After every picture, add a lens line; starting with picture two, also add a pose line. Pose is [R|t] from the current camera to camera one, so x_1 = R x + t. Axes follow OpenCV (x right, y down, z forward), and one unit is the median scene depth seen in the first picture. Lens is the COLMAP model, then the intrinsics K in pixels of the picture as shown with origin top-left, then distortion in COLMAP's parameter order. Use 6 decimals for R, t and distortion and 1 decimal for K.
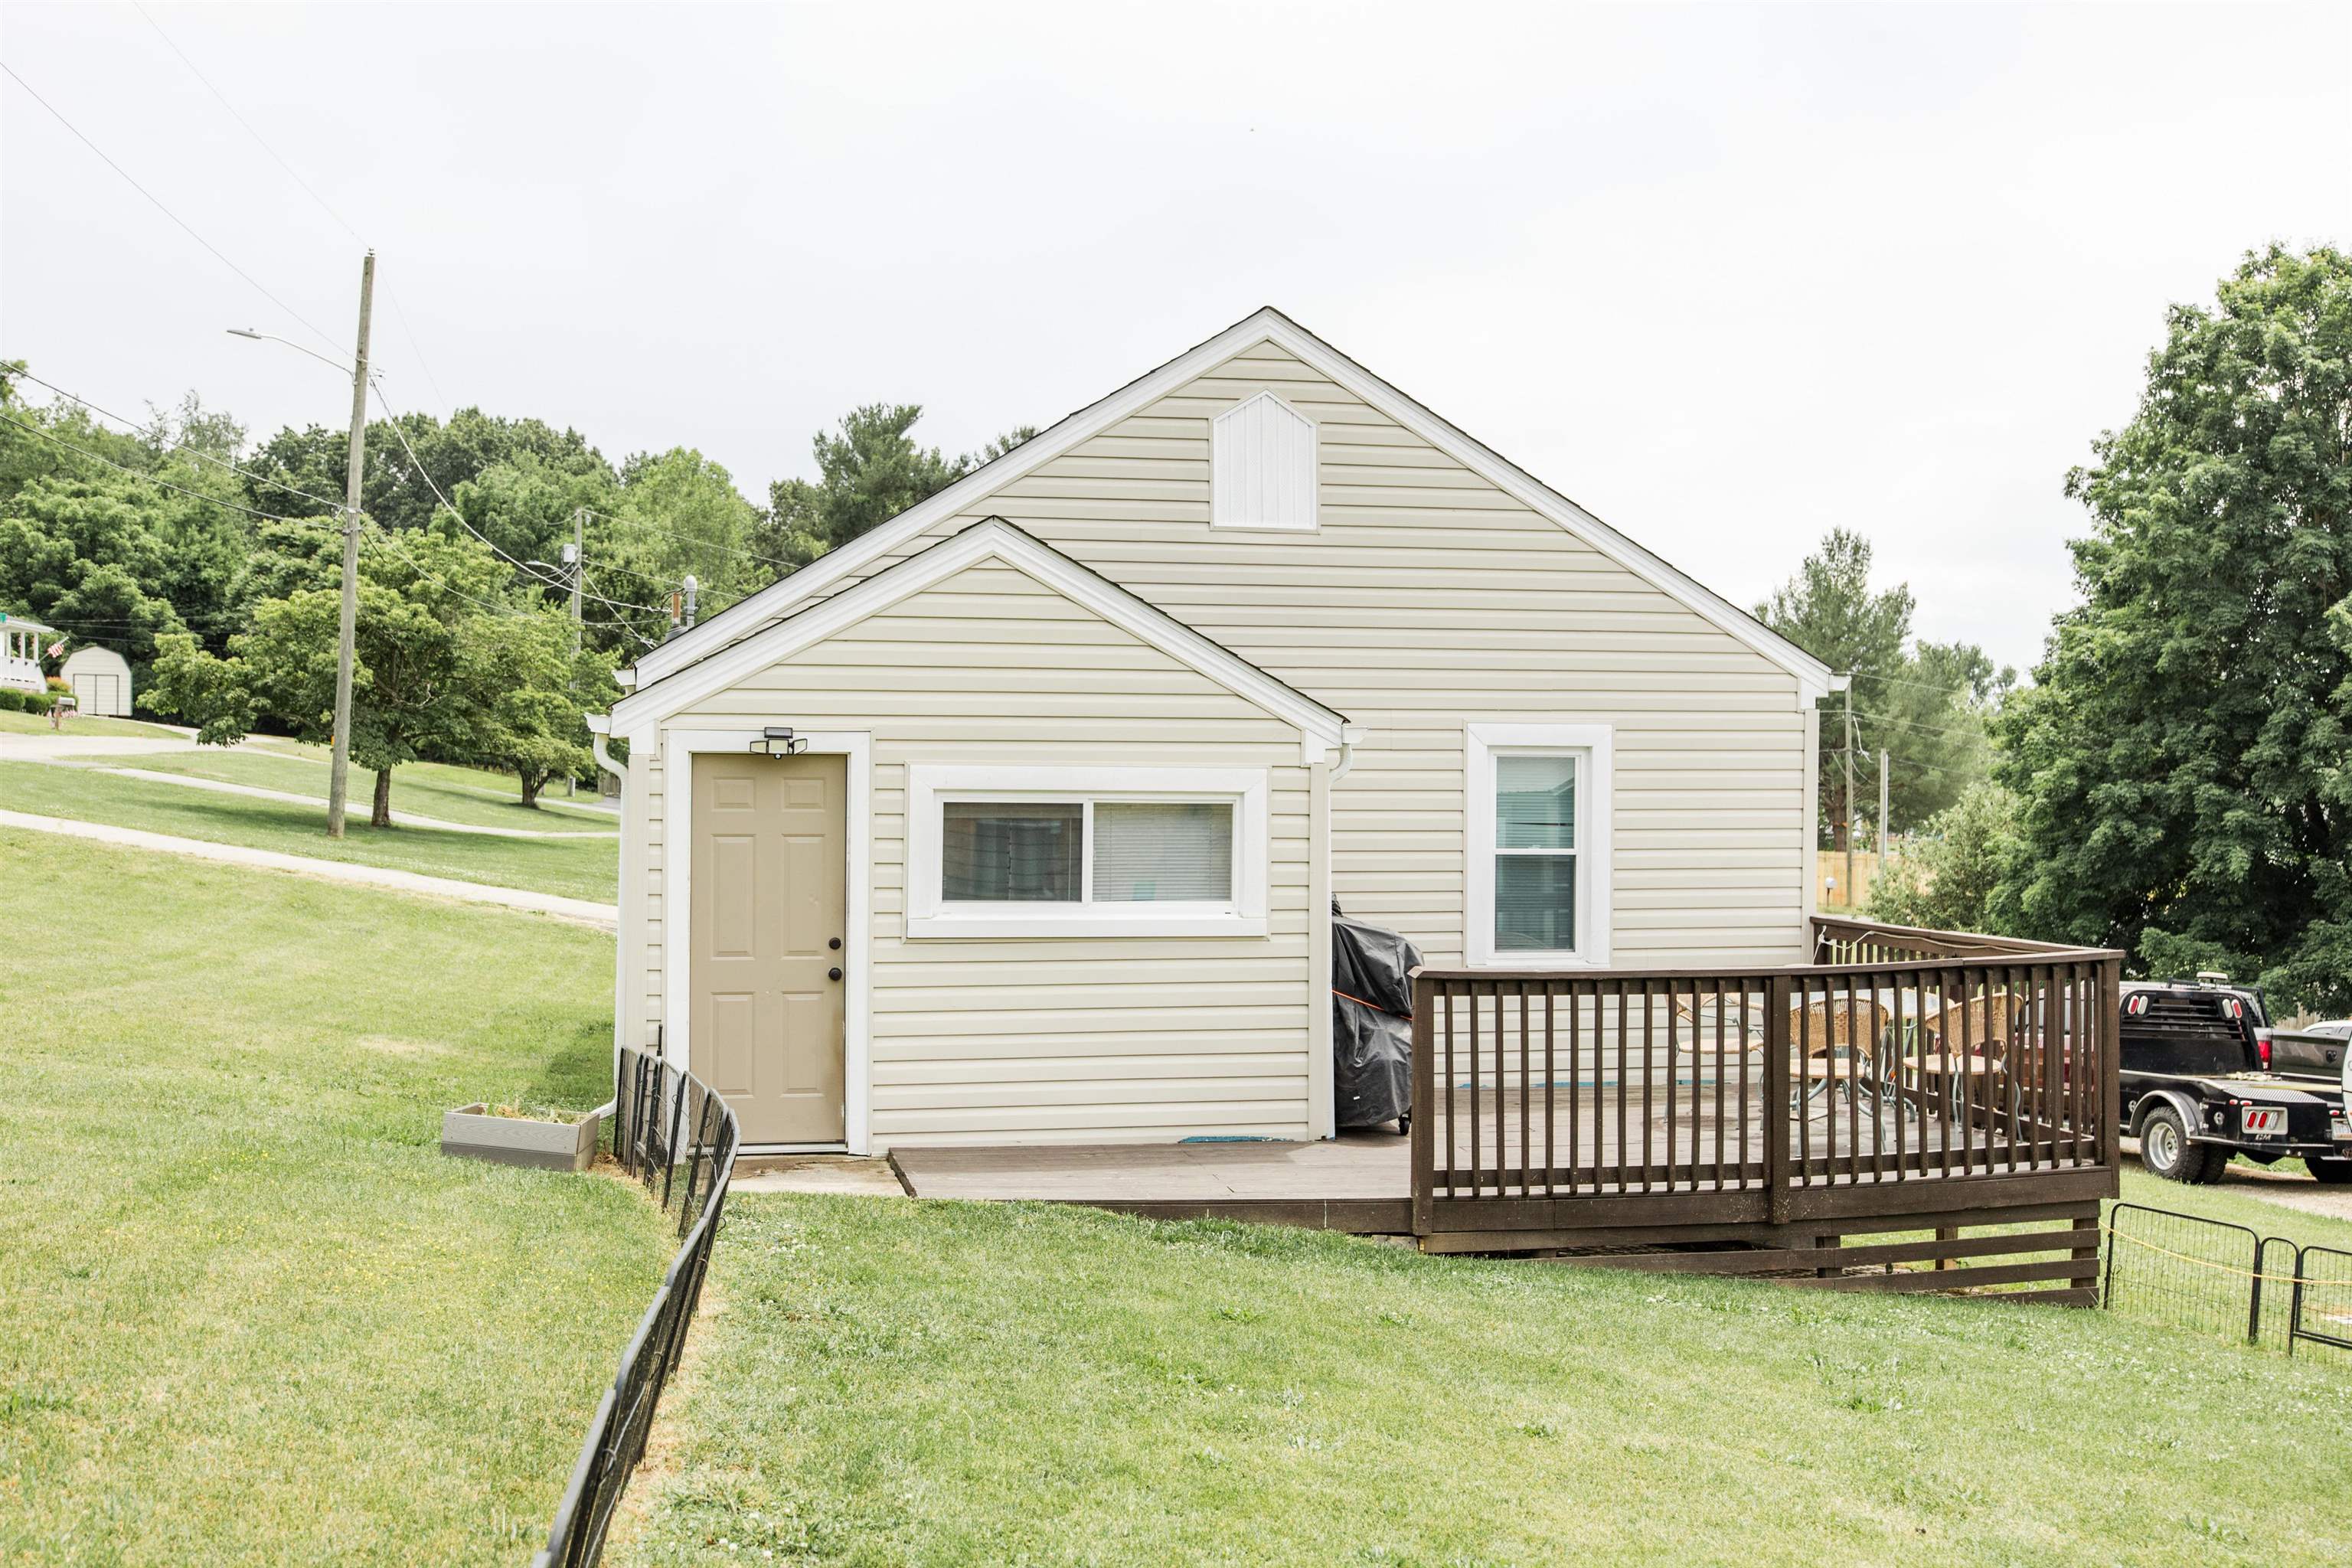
lens RADIAL K [[2213.9, 0, 1181.5], [0, 2213.9, 777.3], [0, 0, 1]] dist [0.014682, 0.000000]
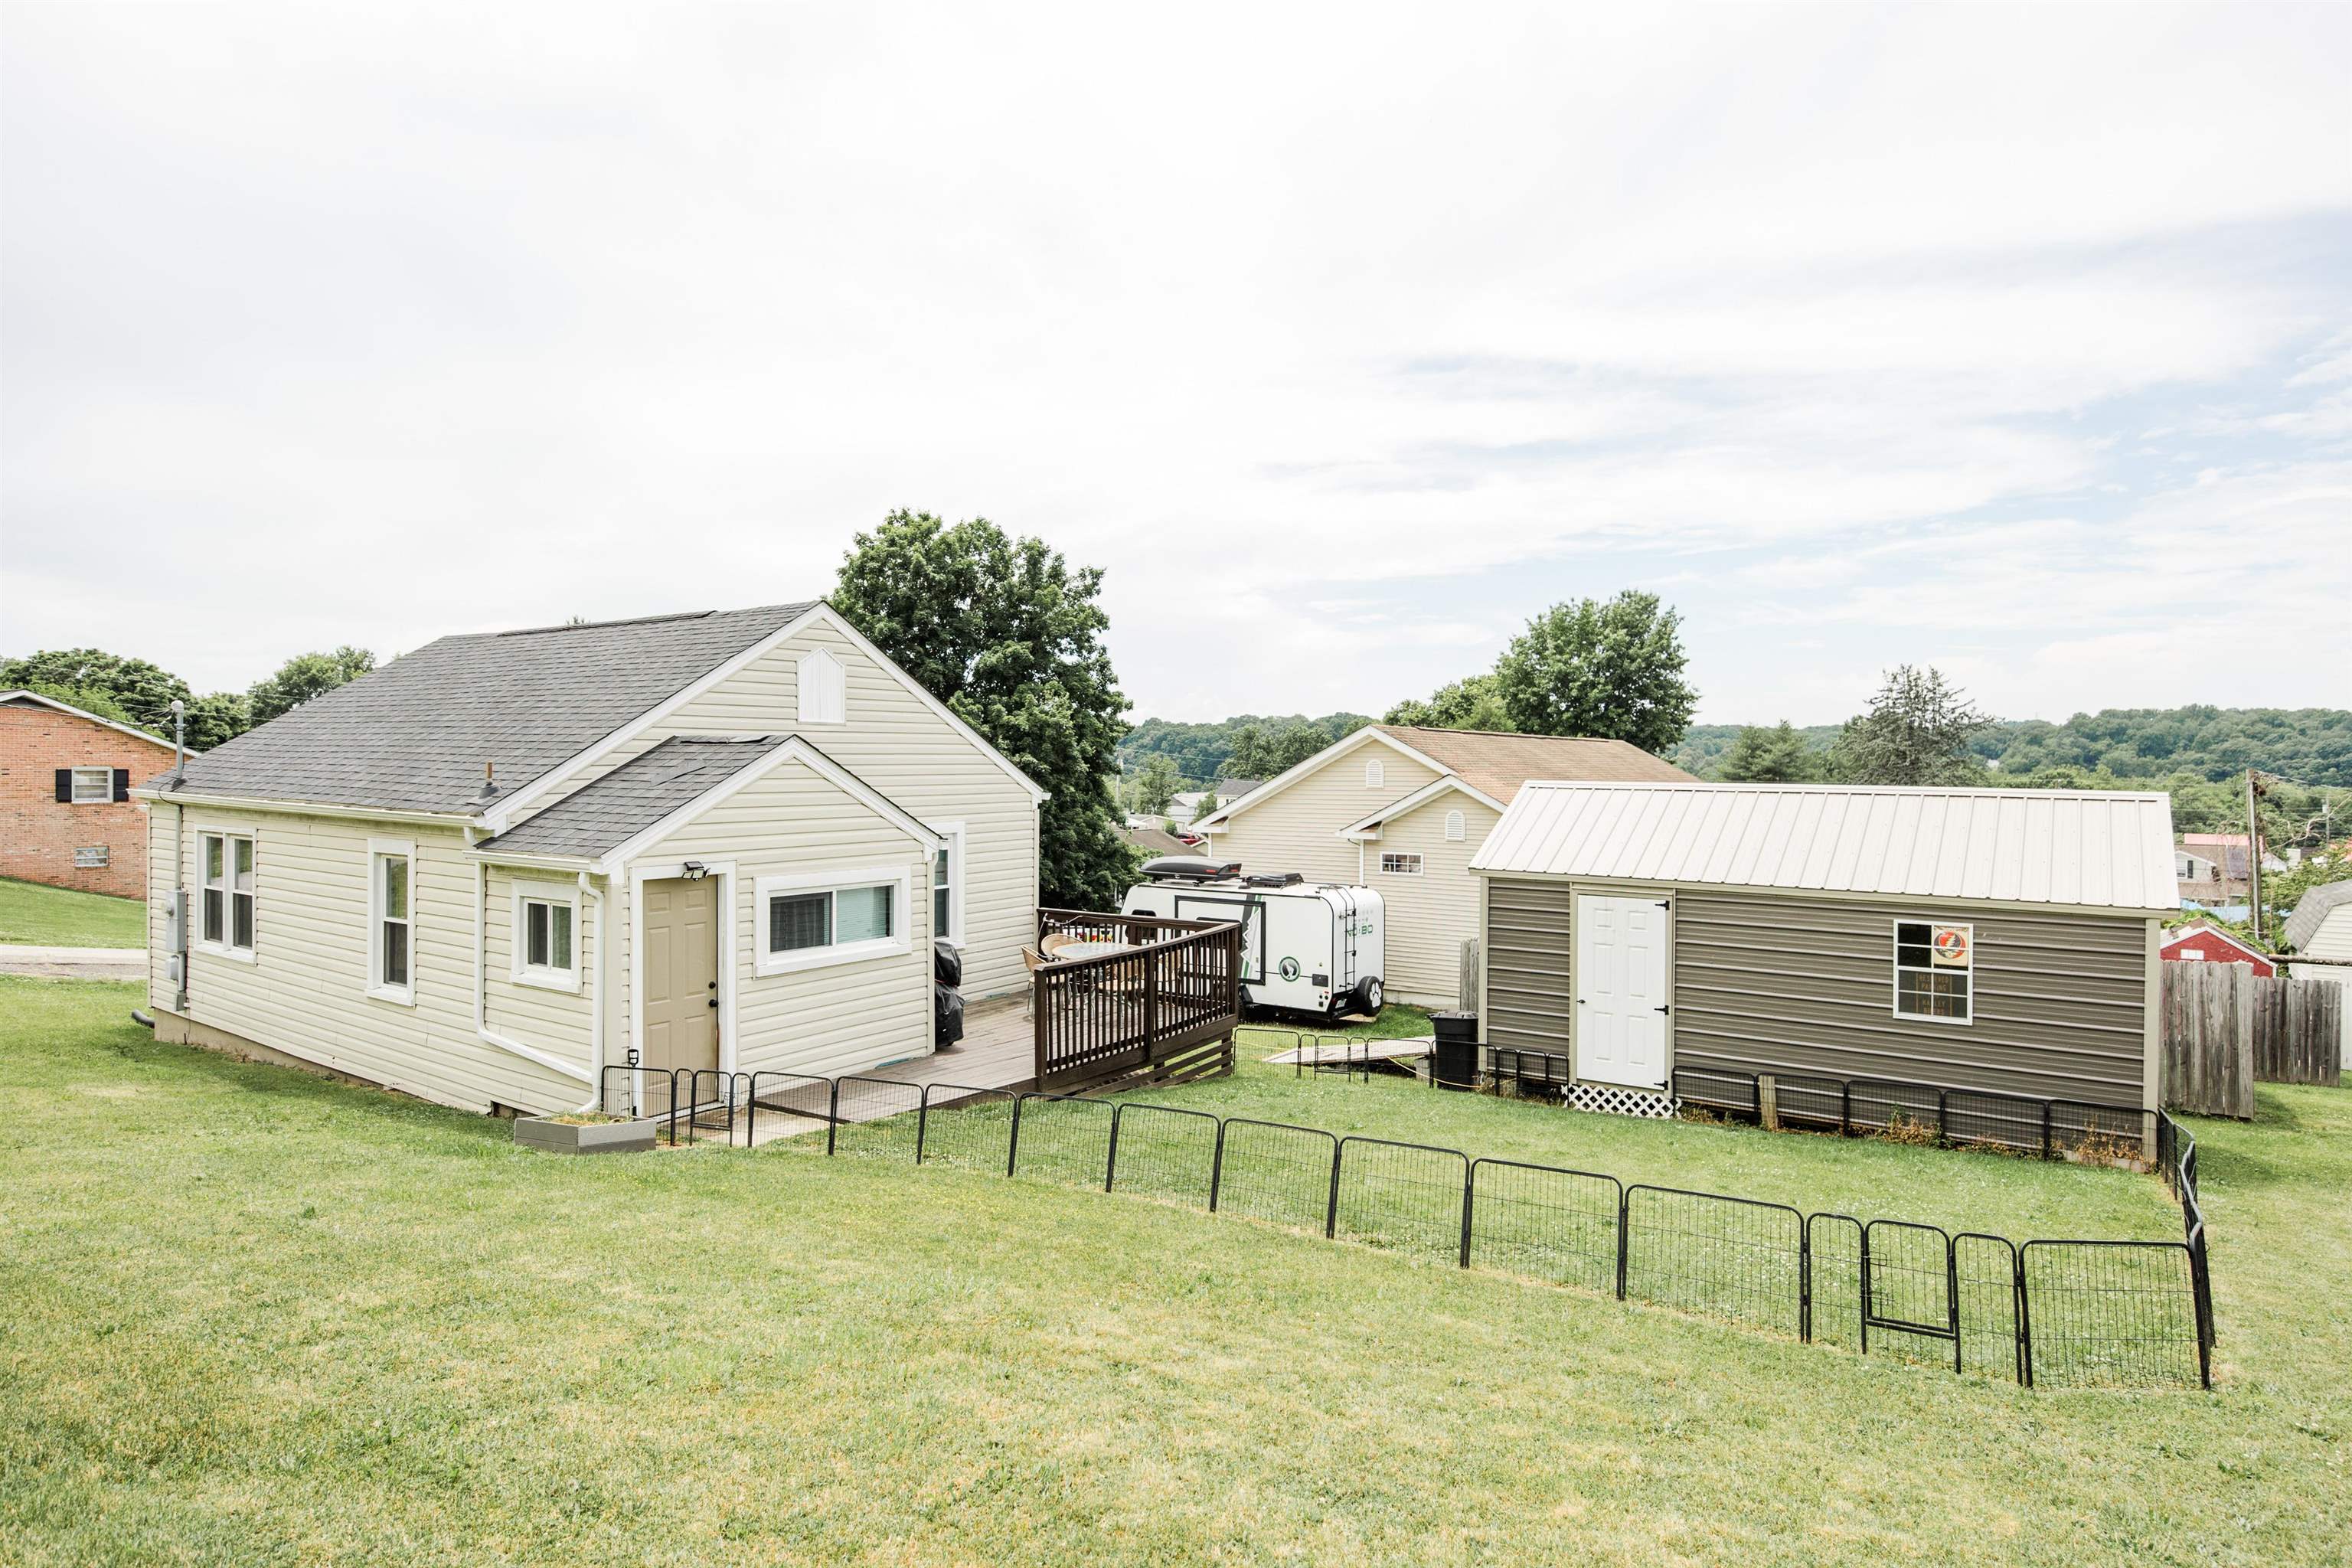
lens RADIAL K [[1317.0, 0, 1177.5], [0, 1317.0, 771.8], [0, 0, 1]] dist [0.003875, -0.000087]
pose [[0.724308, -0.008808, 0.689420, -0.576746], [0.002435, 0.999945, 0.010217, -0.095607], [-0.689472, -0.005721, 0.724289, 0.017116]]
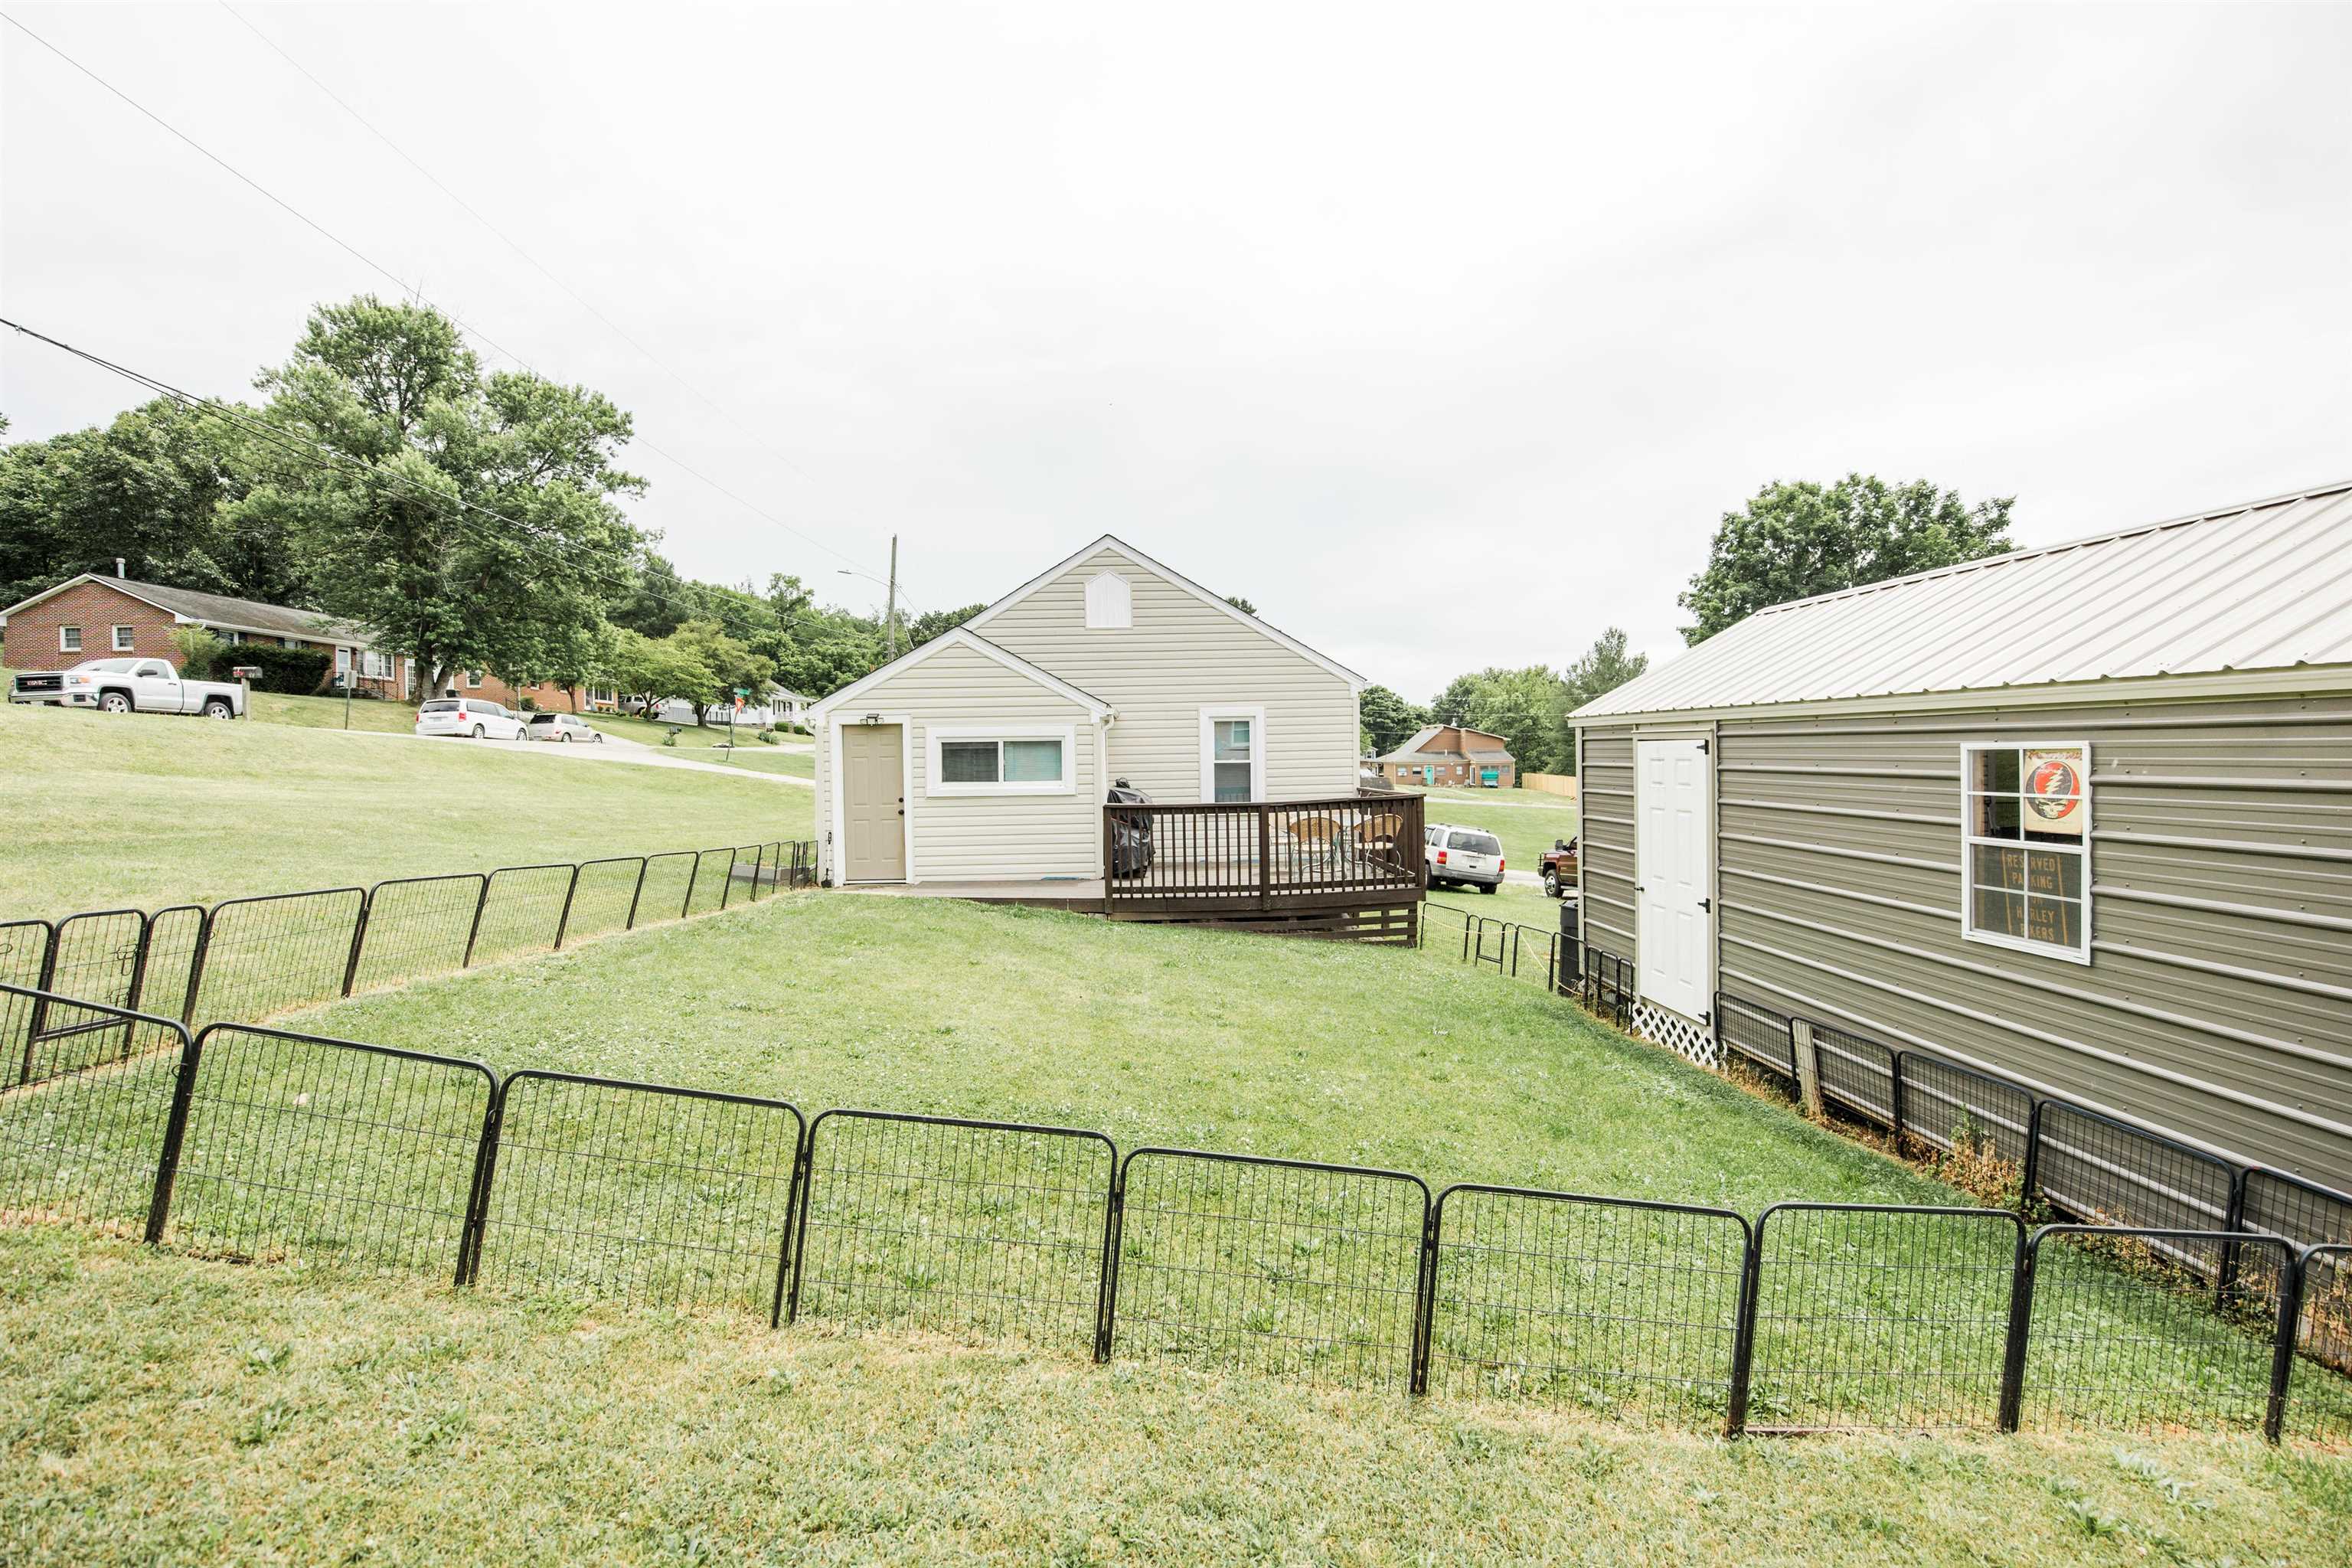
lens RADIAL K [[992.6, 0, 1170.1], [0, 992.6, 782.8], [0, 0, 1]] dist [-0.010307, 0.000316]
pose [[0.987647, -0.018173, -0.155639, 0.309063], [0.022411, 0.999423, 0.025515, 0.032959], [0.155086, -0.028688, 0.987484, -0.055941]]
